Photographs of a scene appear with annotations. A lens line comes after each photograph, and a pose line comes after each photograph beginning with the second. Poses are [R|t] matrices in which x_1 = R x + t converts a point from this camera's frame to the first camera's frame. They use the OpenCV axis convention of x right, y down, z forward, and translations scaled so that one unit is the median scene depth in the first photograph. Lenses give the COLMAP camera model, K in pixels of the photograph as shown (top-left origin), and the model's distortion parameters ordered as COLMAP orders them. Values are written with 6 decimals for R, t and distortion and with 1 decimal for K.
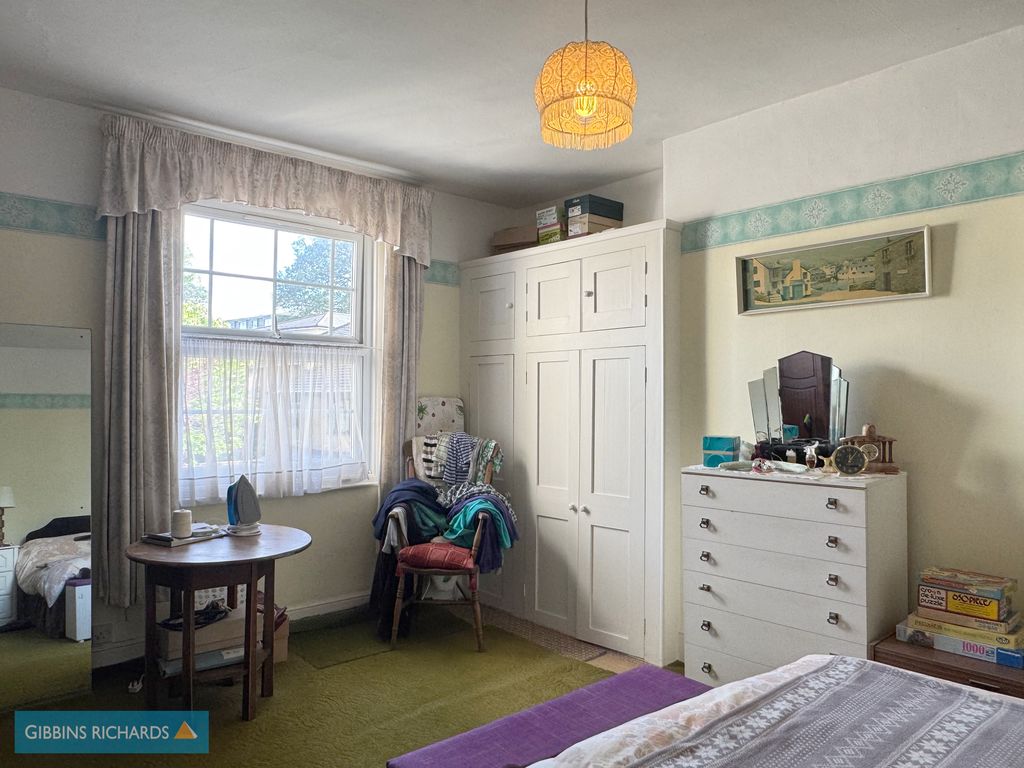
lens RADIAL K [[715.1, 0, 514.3], [0, 715.1, 387.1], [0, 0, 1]] dist [0.004830, 0.002608]
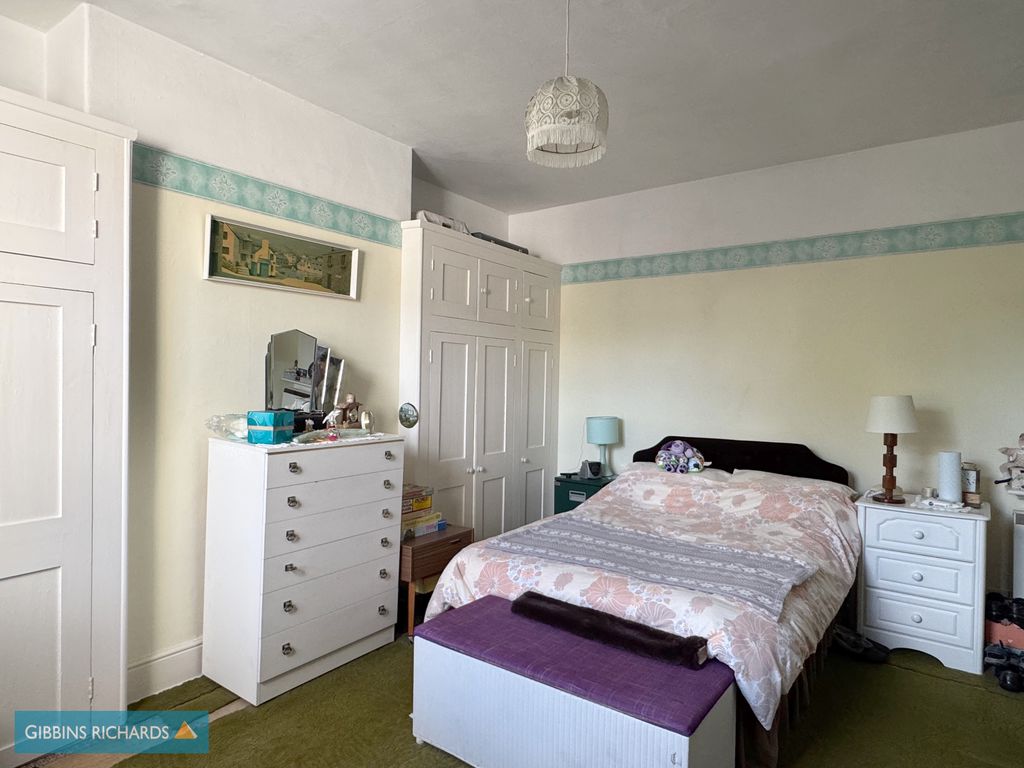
lens RADIAL K [[623.2, 0, 513.8], [0, 623.2, 383.8], [0, 0, 1]] dist [-0.009684, -0.001128]
pose [[-0.224817, -0.018160, 0.974232, -0.584185], [-0.039949, 0.999157, 0.009406, 0.010205], [-0.973582, -0.036805, -0.225353, 0.850924]]
